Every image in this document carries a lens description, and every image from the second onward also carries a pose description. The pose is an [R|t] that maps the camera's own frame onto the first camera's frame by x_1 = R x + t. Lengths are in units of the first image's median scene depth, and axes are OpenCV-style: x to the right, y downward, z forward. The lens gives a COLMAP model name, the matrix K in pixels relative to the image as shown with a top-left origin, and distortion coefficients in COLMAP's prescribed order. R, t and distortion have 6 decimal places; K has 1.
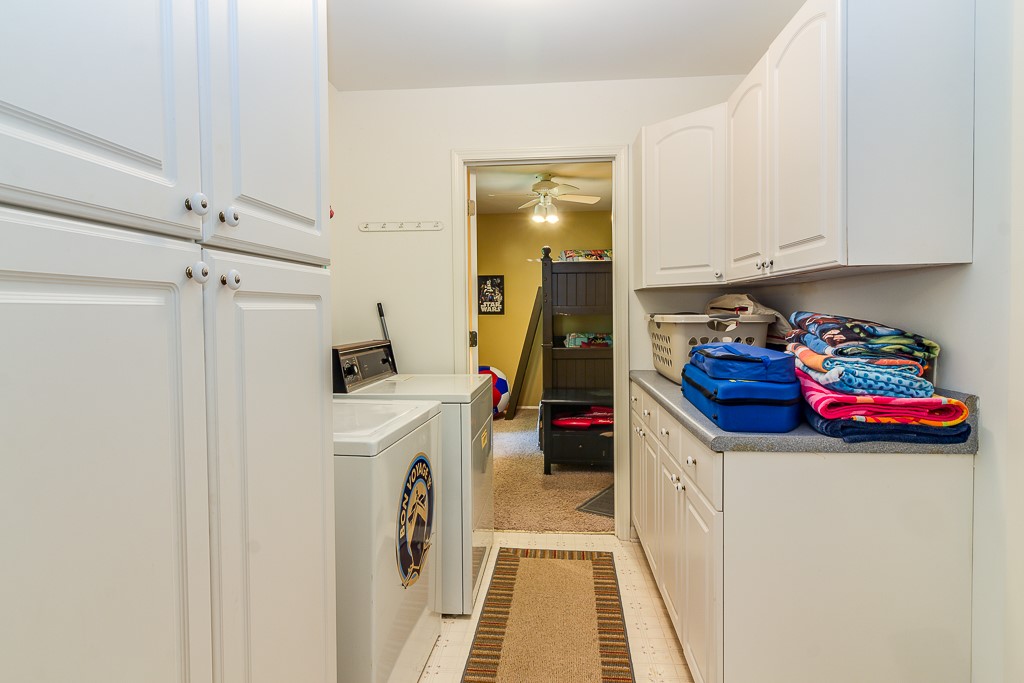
lens RADIAL K [[546.8, 0, 511.4], [0, 546.8, 327.4], [0, 0, 1]] dist [0.001689, 0.001297]
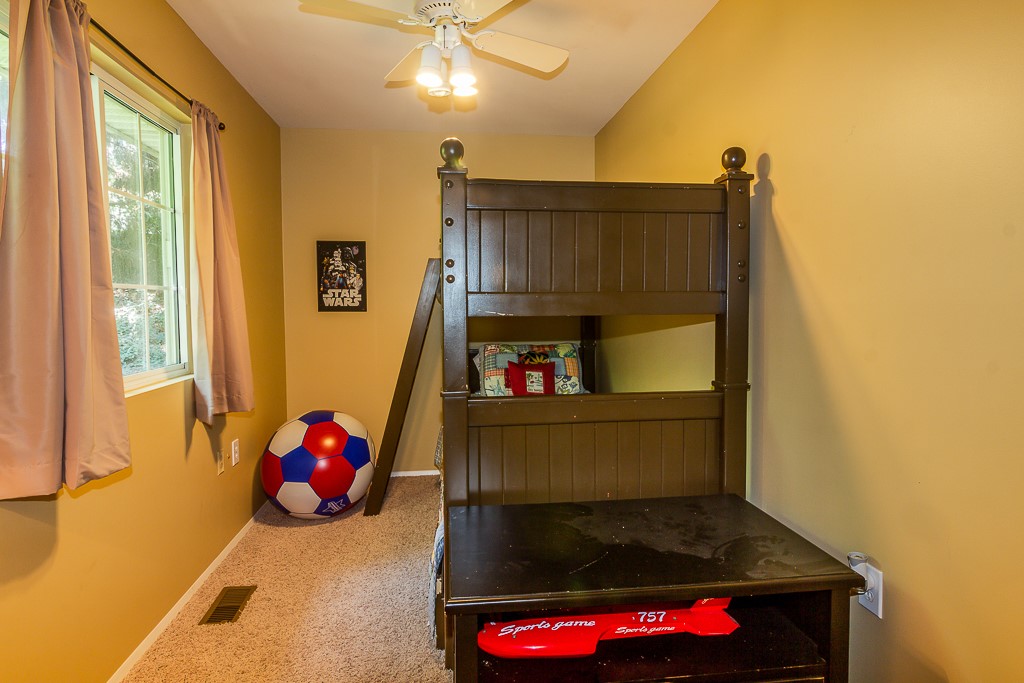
lens RADIAL K [[546.8, 0, 511.4], [0, 546.8, 327.4], [0, 0, 1]] dist [0.001689, 0.001297]
pose [[0.978616, -0.005190, 0.205629, 0.017194], [0.003407, 0.999953, 0.009024, -0.011672], [-0.205666, -0.008130, 0.978588, 0.418871]]
